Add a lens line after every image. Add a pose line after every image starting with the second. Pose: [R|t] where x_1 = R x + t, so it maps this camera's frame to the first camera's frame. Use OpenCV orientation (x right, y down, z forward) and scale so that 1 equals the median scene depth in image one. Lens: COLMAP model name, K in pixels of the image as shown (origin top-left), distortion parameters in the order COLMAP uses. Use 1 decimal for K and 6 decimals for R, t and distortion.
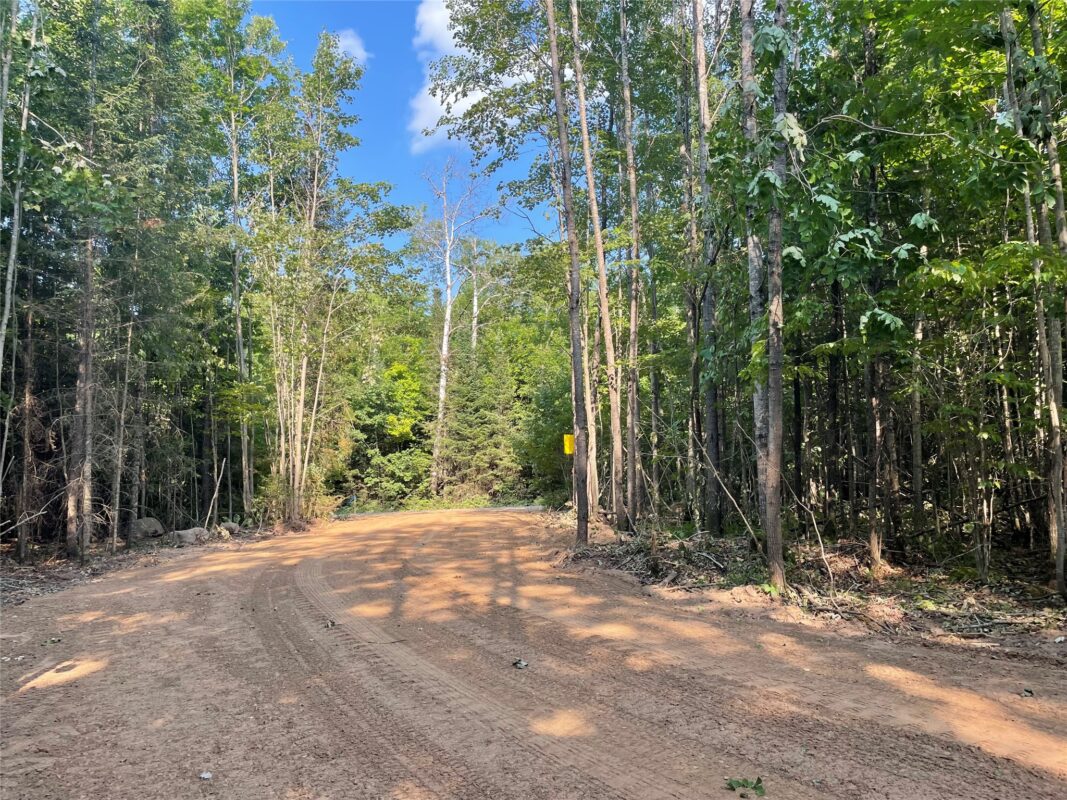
lens RADIAL K [[800.0, 0, 533.4], [0, 800.0, 397.3], [0, 0, 1]] dist [0.090136, -0.118193]
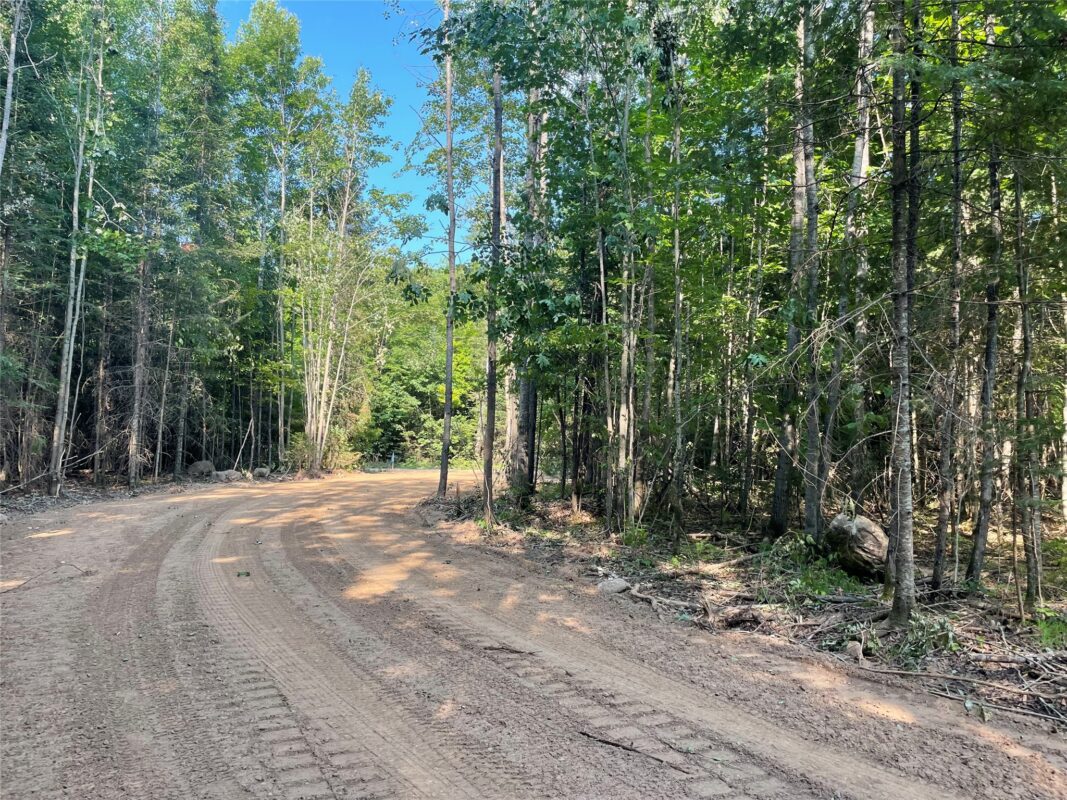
lens RADIAL K [[800.0, 0, 535.2], [0, 800.0, 396.9], [0, 0, 1]] dist [0.090136, -0.118193]
pose [[0.989111, 0.045105, -0.140092, 0.188577], [-0.039285, 0.998257, 0.044036, -0.026701], [0.141834, -0.038053, 0.989159, -0.171581]]
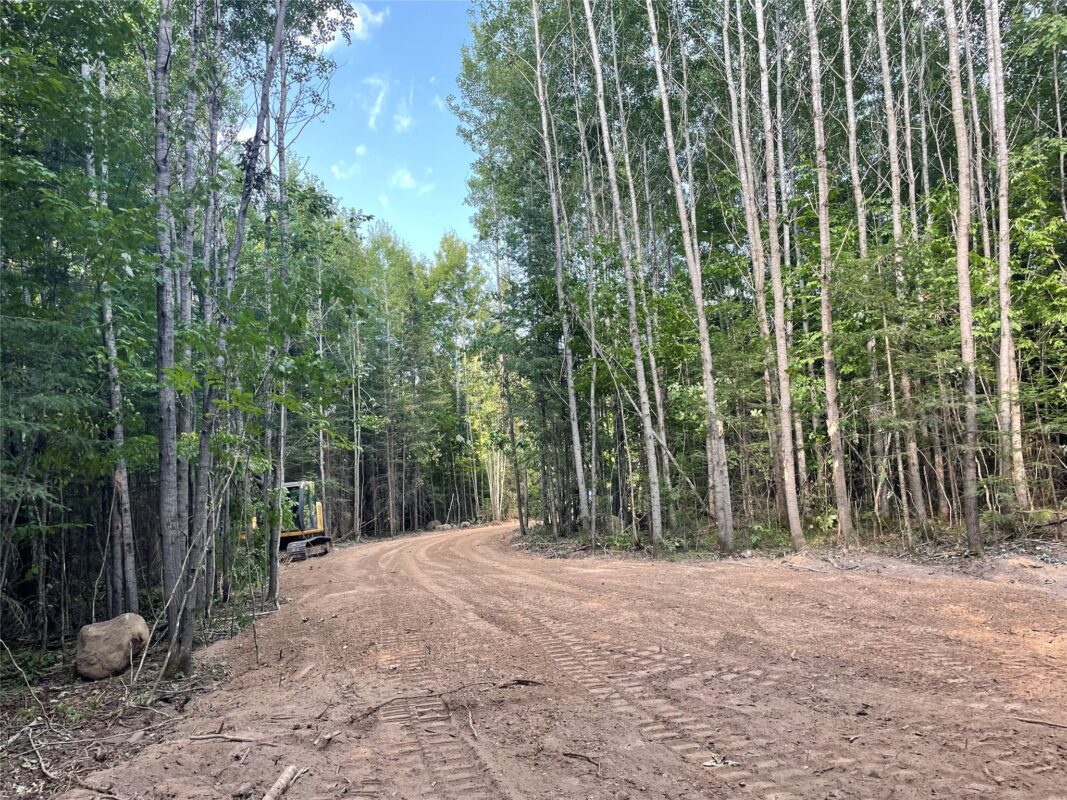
lens RADIAL K [[800.0, 0, 529.8], [0, 800.0, 403.0], [0, 0, 1]] dist [0.090136, -0.118193]
pose [[0.895482, -0.065945, -0.440186, 0.607275], [0.073600, 0.997288, 0.000320, -0.122330], [0.438971, -0.032685, 0.897907, -0.681567]]
